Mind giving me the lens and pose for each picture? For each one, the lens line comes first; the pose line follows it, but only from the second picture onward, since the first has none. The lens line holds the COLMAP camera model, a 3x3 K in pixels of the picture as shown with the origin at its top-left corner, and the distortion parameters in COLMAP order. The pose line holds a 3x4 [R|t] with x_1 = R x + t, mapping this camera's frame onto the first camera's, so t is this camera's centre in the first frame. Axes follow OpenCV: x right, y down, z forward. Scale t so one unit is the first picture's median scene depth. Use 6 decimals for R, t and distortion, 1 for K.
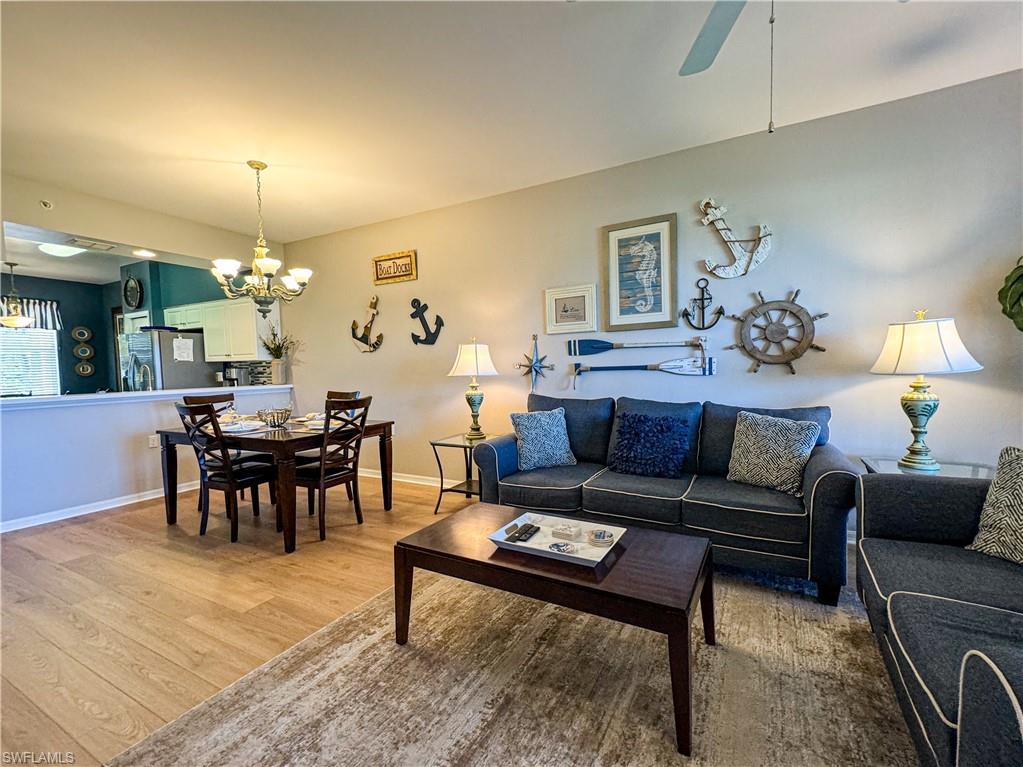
lens RADIAL K [[453.9, 0, 513.5], [0, 453.9, 382.7], [0, 0, 1]] dist [0.013261, 0.000241]
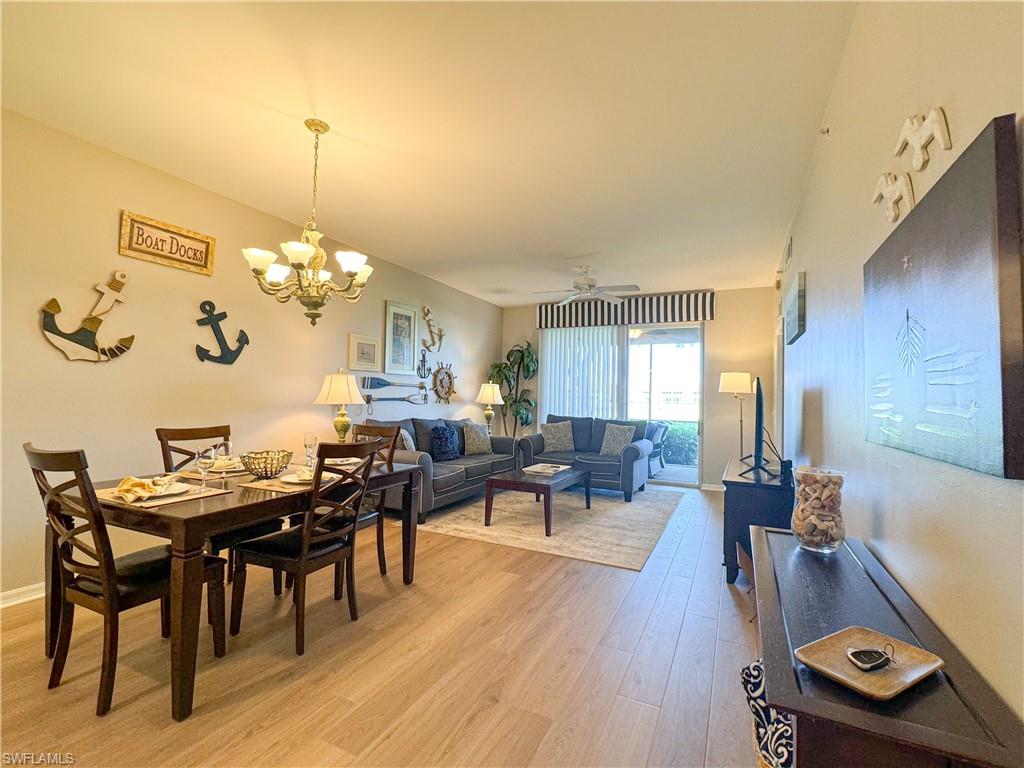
lens RADIAL K [[454.4, 0, 514.0], [0, 454.4, 383.2], [0, 0, 1]] dist [0.013261, 0.000241]
pose [[-0.046438, 0.051628, 0.997586, -1.184288], [0.020456, 0.998503, -0.050723, -0.001068], [-0.998712, 0.018051, -0.047424, 0.643942]]
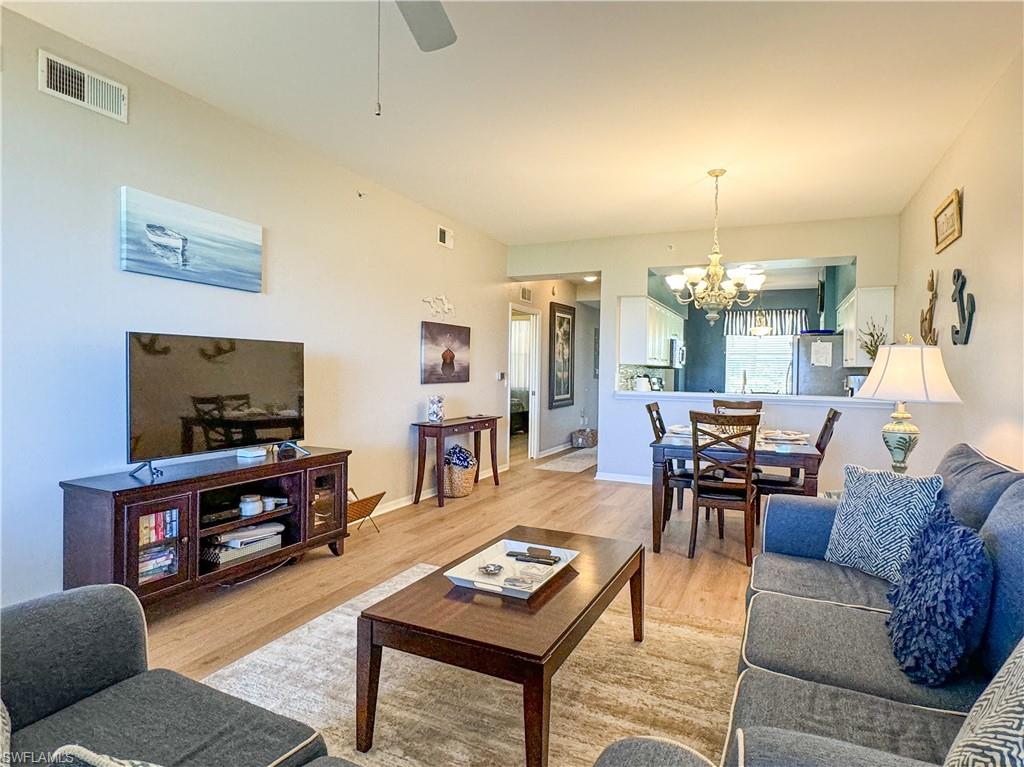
lens RADIAL K [[580.6, 0, 512.0], [0, 580.6, 383.5], [0, 0, 1]] dist [0.000800, 0.000786]
pose [[0.059226, 0.045406, -0.997211, 0.630321], [-0.056262, 0.997529, 0.042079, -0.039839], [0.996658, 0.053612, 0.061635, 0.450679]]
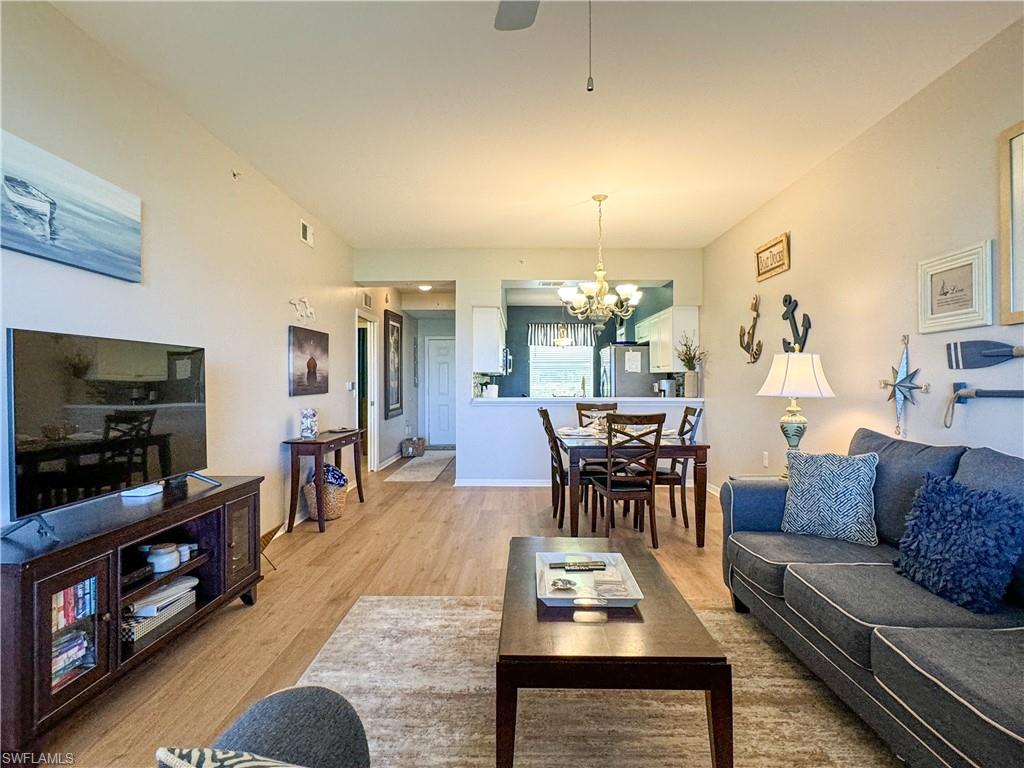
lens RADIAL K [[564.7, 0, 512.0], [0, 564.7, 384.0], [0, 0, 1]] dist [0.000051, 0.000840]
pose [[0.466431, 0.025141, -0.884200, 0.506587], [-0.043591, 0.999035, 0.005411, -0.020557], [0.883483, 0.036020, 0.467077, 0.170397]]
